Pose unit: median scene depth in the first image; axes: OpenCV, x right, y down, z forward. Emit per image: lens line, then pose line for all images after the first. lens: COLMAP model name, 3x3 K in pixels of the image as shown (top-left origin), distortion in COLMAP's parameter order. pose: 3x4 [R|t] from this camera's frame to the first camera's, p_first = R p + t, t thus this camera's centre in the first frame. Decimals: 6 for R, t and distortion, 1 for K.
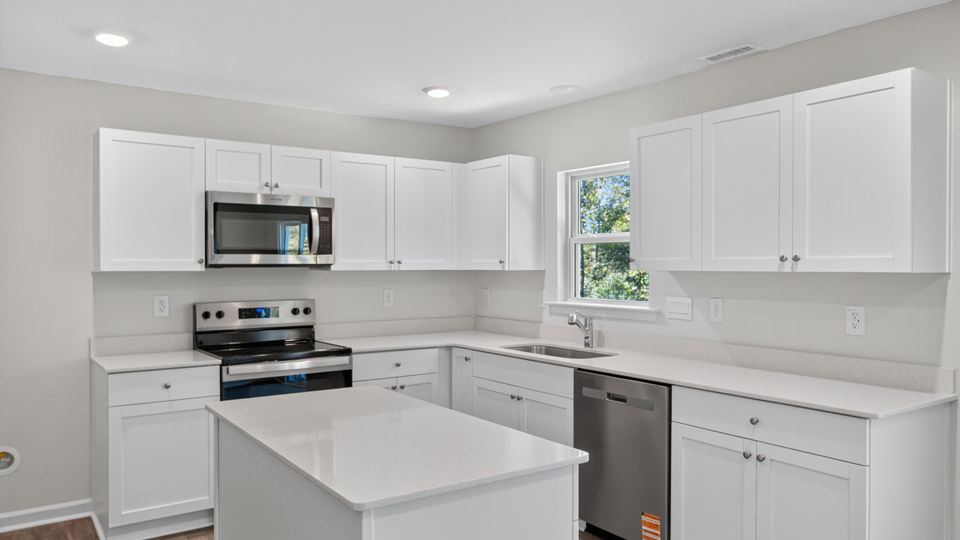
lens RADIAL K [[706.8, 0, 480.0], [0, 706.8, 270.0], [0, 0, 1]] dist [-0.006739, -0.003252]
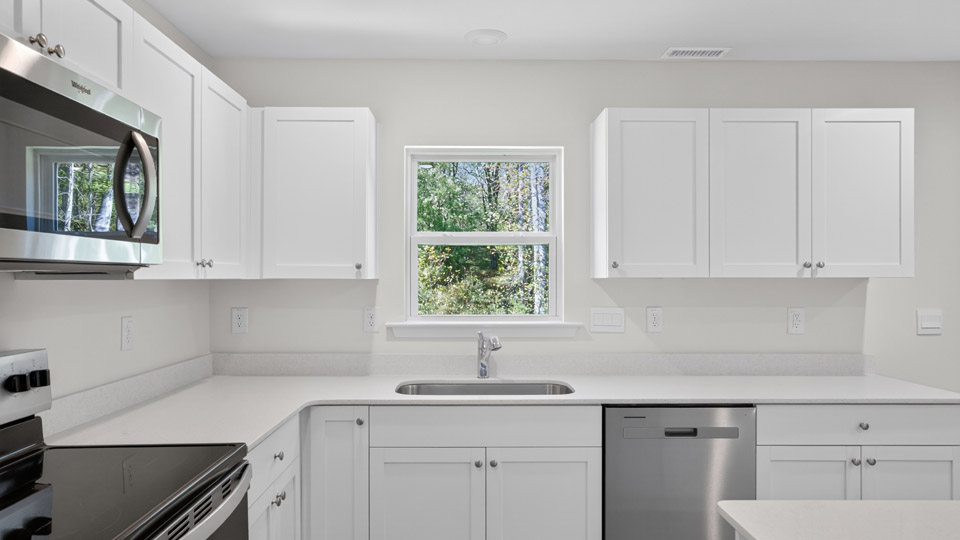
lens RADIAL K [[646.4, 0, 480.0], [0, 646.4, 270.0], [0, 0, 1]] dist [-0.023063, 0.000673]
pose [[0.564617, 0.004082, 0.825343, -0.489608], [0.005935, 0.999942, -0.009006, -0.002445], [-0.825331, 0.009984, 0.564560, 0.680345]]
